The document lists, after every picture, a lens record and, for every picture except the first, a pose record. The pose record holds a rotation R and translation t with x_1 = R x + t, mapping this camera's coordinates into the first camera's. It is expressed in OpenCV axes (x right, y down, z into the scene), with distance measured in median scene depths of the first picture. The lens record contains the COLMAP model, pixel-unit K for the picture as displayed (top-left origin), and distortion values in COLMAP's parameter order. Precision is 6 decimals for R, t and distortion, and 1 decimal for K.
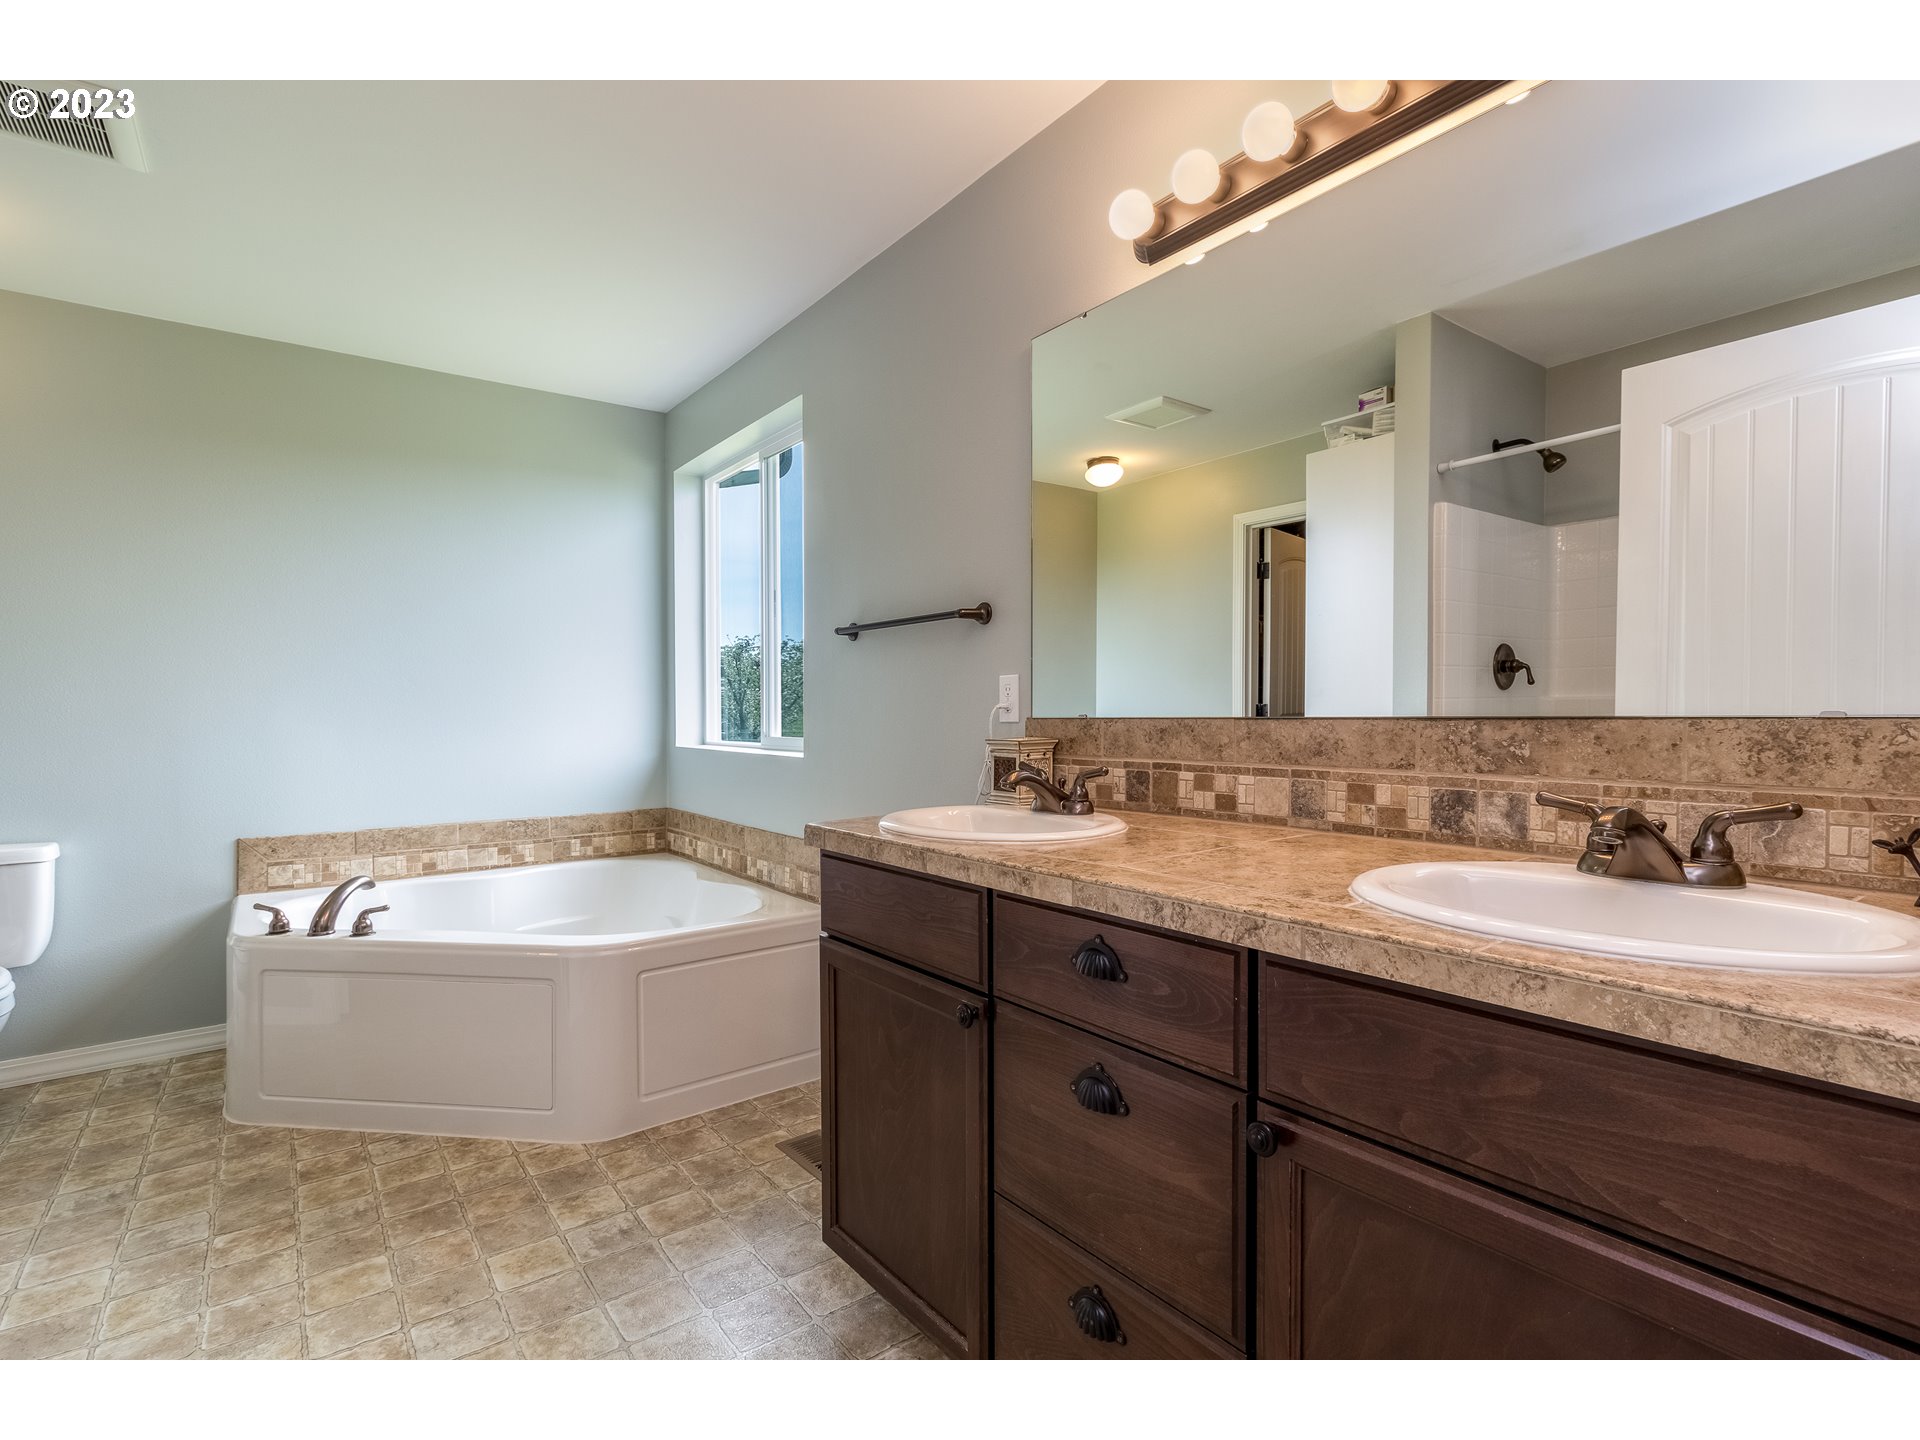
lens RADIAL K [[890.9, 0, 965.5], [0, 890.9, 718.7], [0, 0, 1]] dist [0.002403, 0.000001]
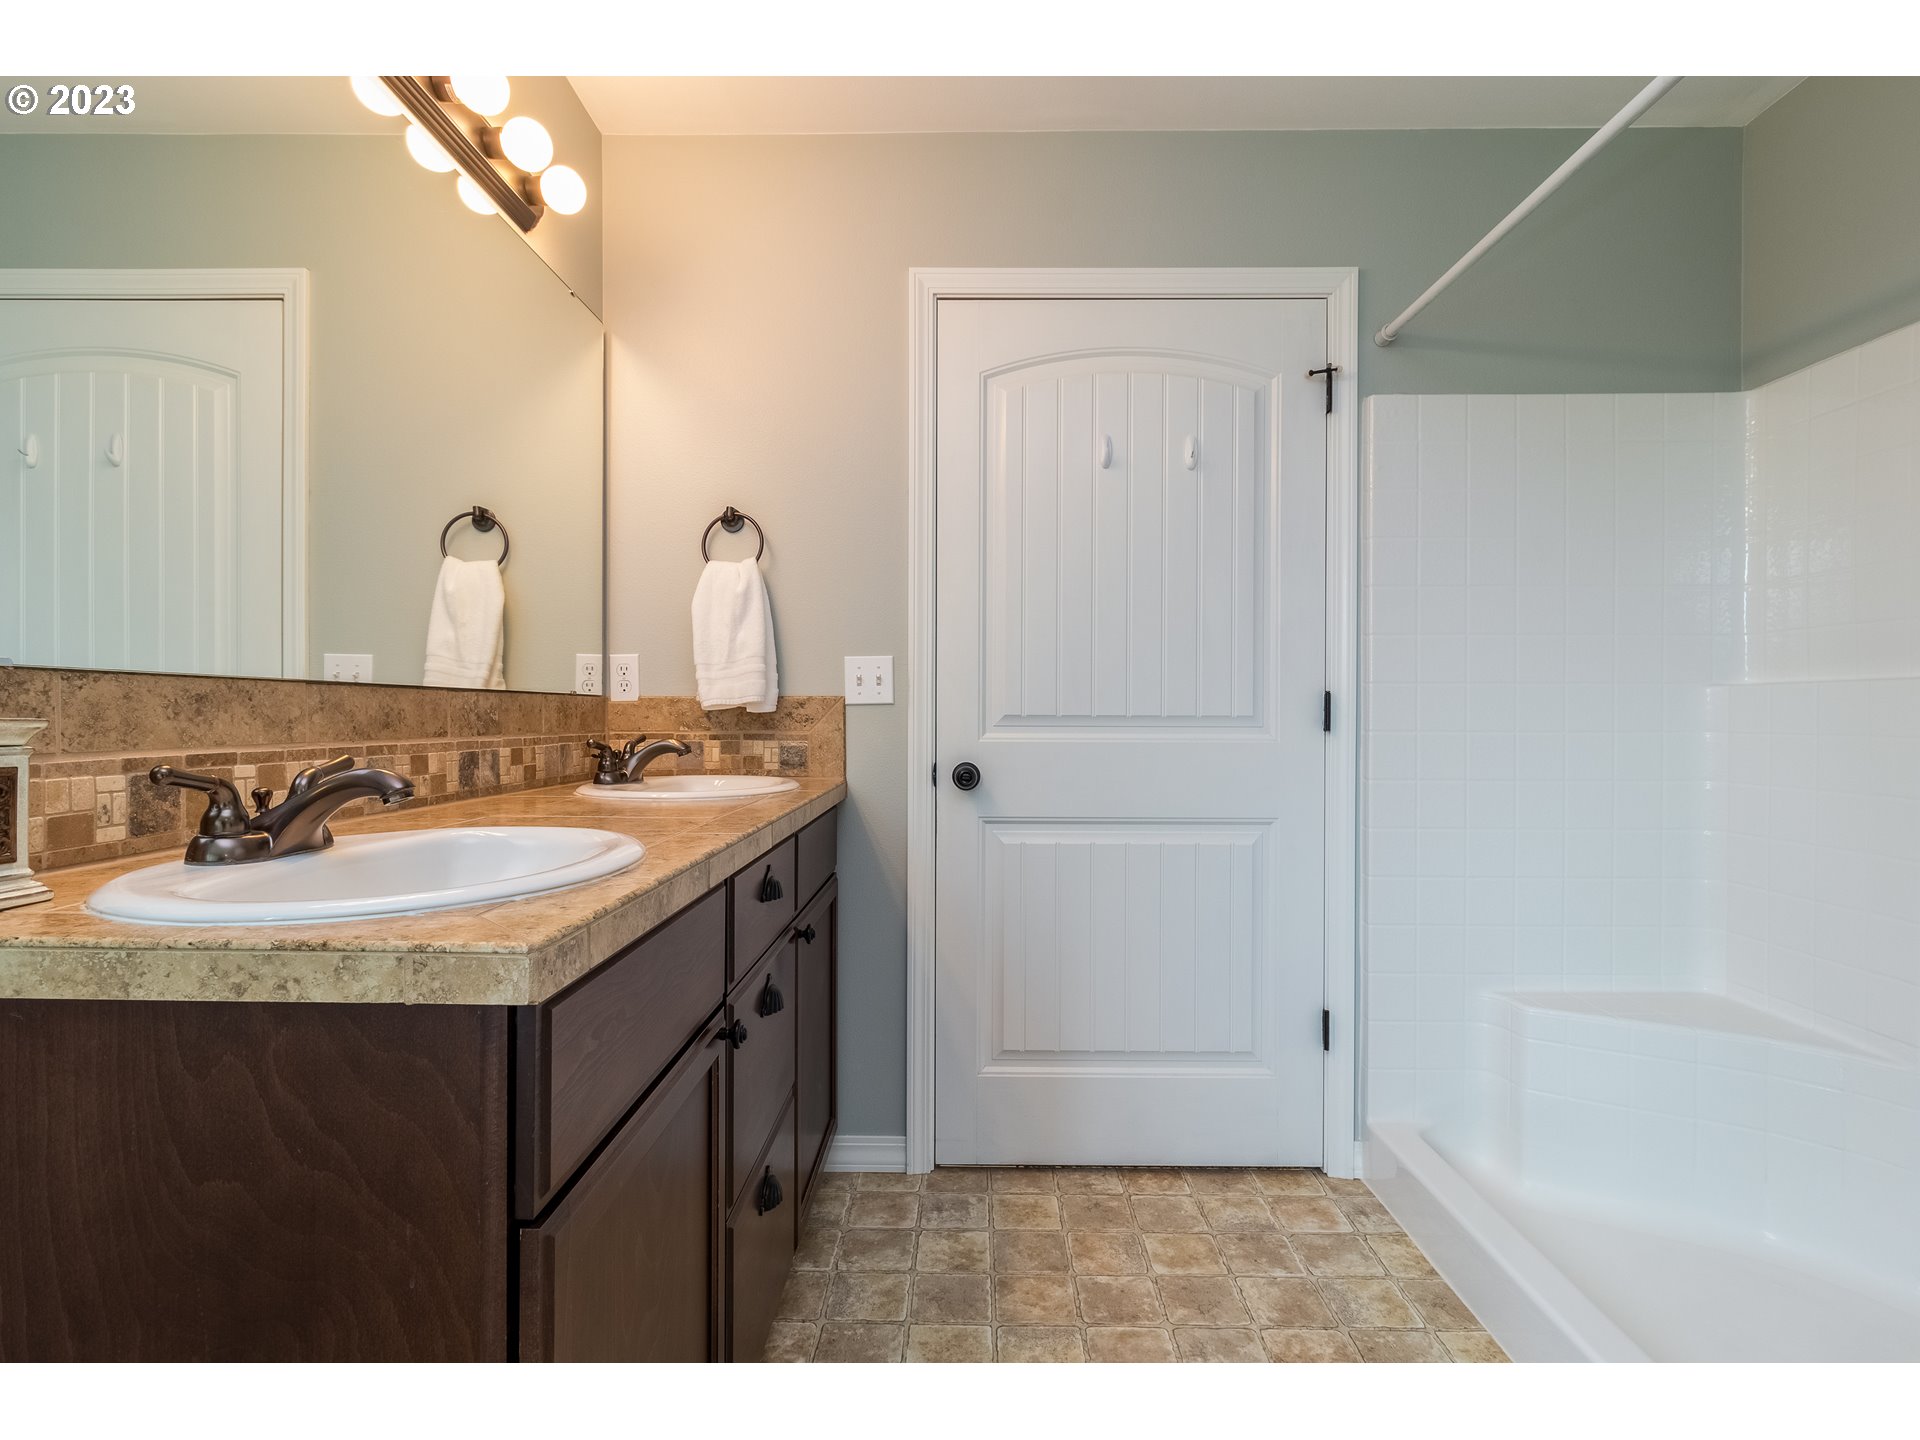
lens RADIAL K [[919.7, 0, 953.5], [0, 919.7, 717.2], [0, 0, 1]] dist [0.000603, 0.000319]
pose [[-0.777428, 0.005890, 0.628945, -0.634336], [0.009061, 0.999957, 0.001836, 0.035088], [-0.628907, 0.007126, -0.777448, 1.395913]]
